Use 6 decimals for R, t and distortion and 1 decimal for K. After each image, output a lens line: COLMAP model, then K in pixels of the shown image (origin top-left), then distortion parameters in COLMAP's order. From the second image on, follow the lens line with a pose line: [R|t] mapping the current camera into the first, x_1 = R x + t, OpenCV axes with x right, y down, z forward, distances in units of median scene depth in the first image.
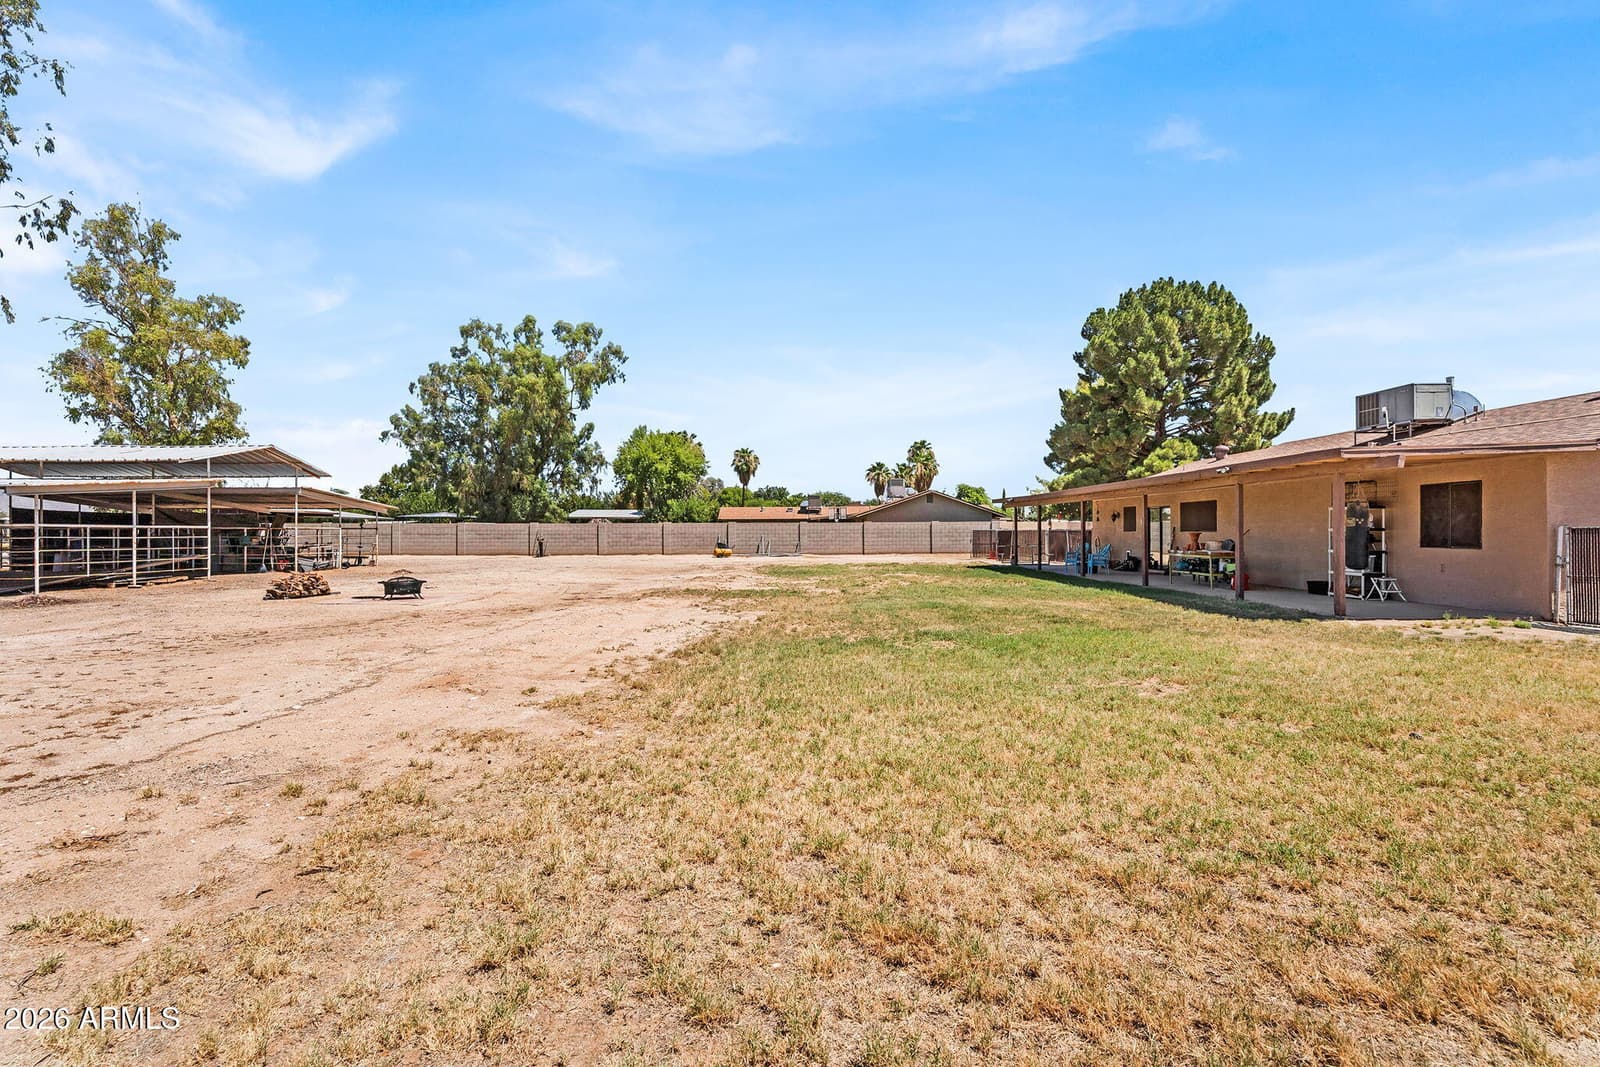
lens RADIAL K [[717.6, 0, 803.6], [0, 717.6, 533.0], [0, 0, 1]] dist [0.000016, 0.000488]
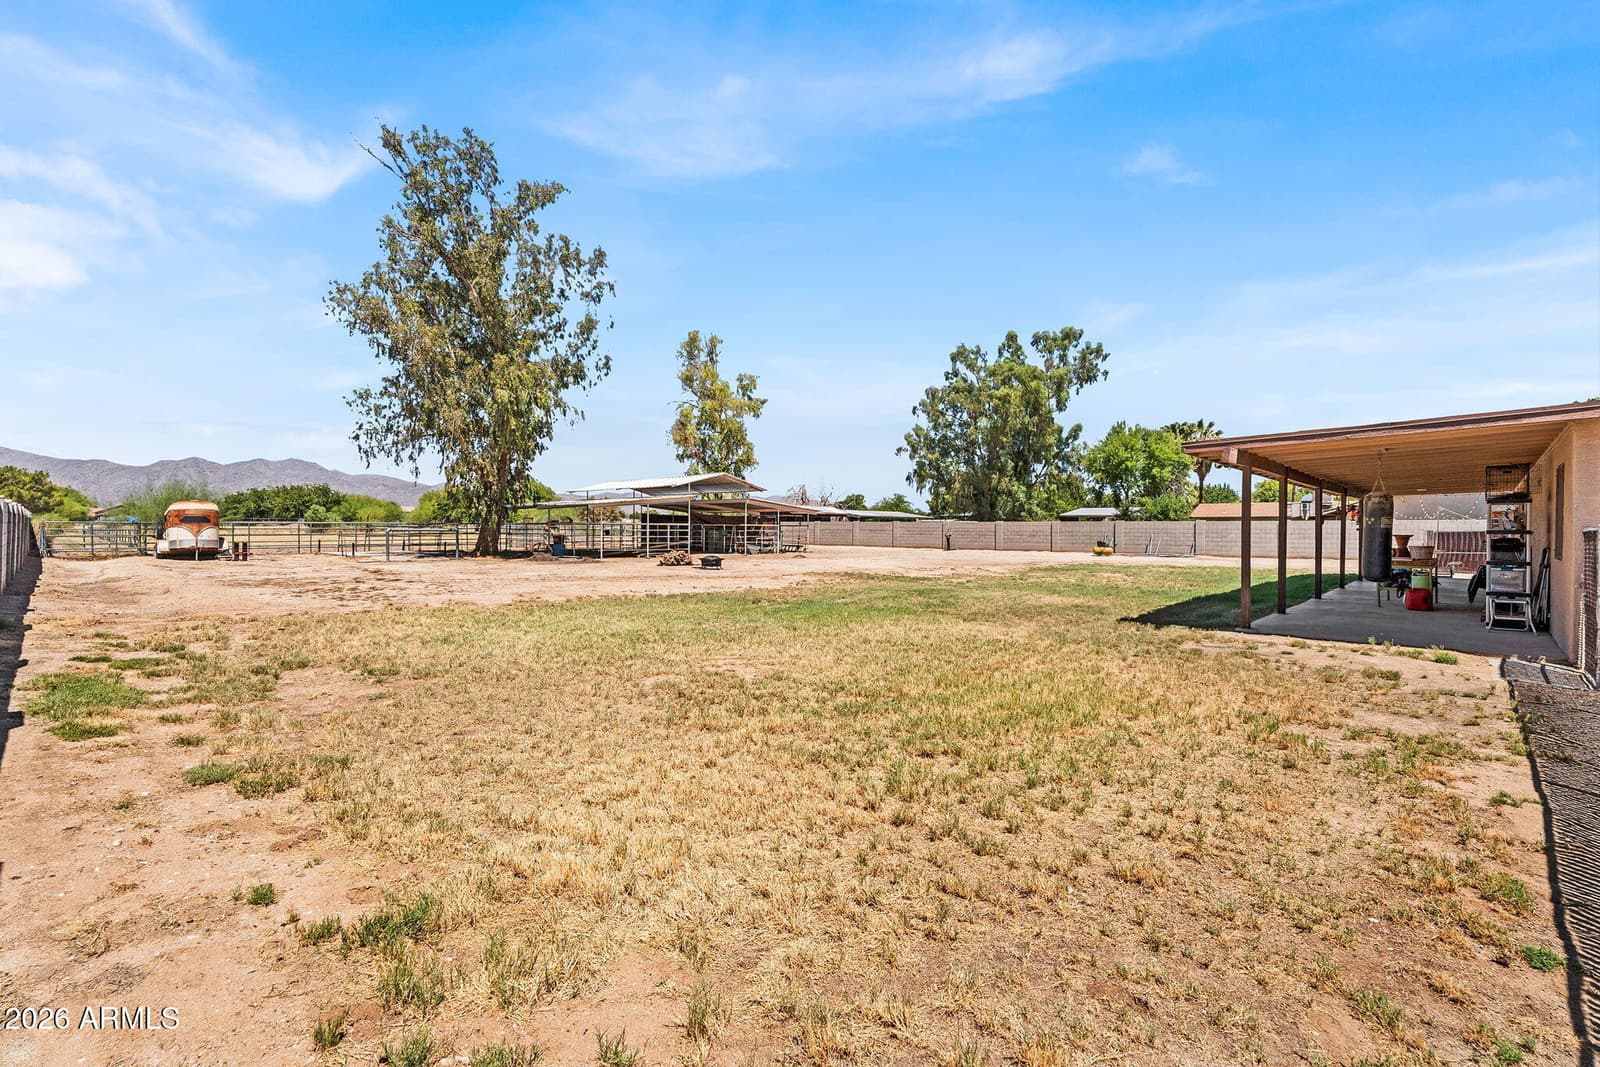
lens RADIAL K [[717.6, 0, 803.6], [0, 717.6, 533.0], [0, 0, 1]] dist [0.000016, 0.000488]
pose [[0.714289, 0.011151, -0.699762, 0.174173], [-0.009363, 0.999936, 0.006377, -0.000495], [0.699788, 0.001997, 0.714348, -0.002163]]
